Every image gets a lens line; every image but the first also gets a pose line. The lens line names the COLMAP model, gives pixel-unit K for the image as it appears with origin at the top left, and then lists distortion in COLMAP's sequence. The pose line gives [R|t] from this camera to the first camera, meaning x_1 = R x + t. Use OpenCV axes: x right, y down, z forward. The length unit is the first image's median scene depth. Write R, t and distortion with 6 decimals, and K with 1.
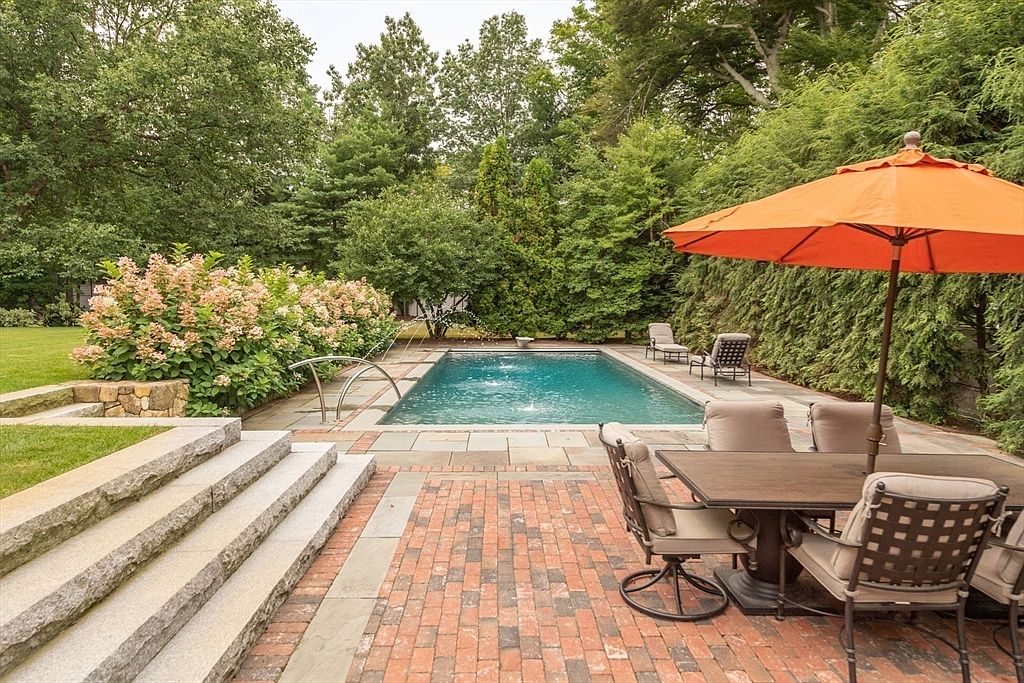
lens RADIAL K [[668.0, 0, 509.2], [0, 668.0, 338.4], [0, 0, 1]] dist [0.001913, -0.004793]
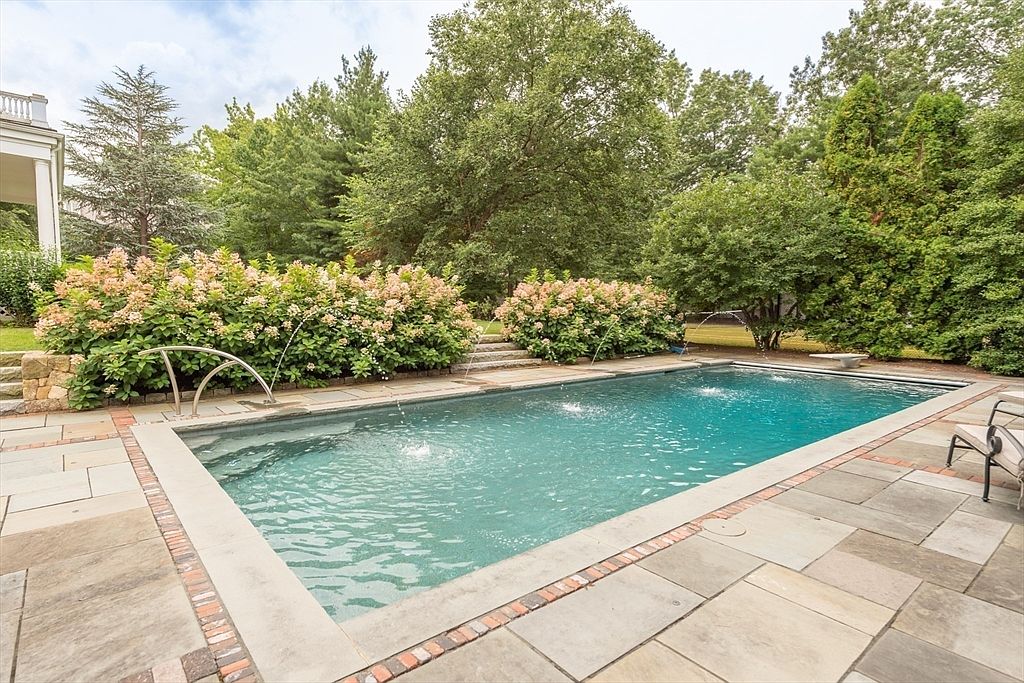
lens RADIAL K [[539.5, 0, 509.3], [0, 539.5, 343.8], [0, 0, 1]] dist [0.005698, 0.000361]
pose [[0.612078, 0.060286, -0.788496, 0.228687], [-0.054798, 0.997927, 0.033761, -0.010686], [0.788896, 0.022544, 0.614113, 0.335056]]
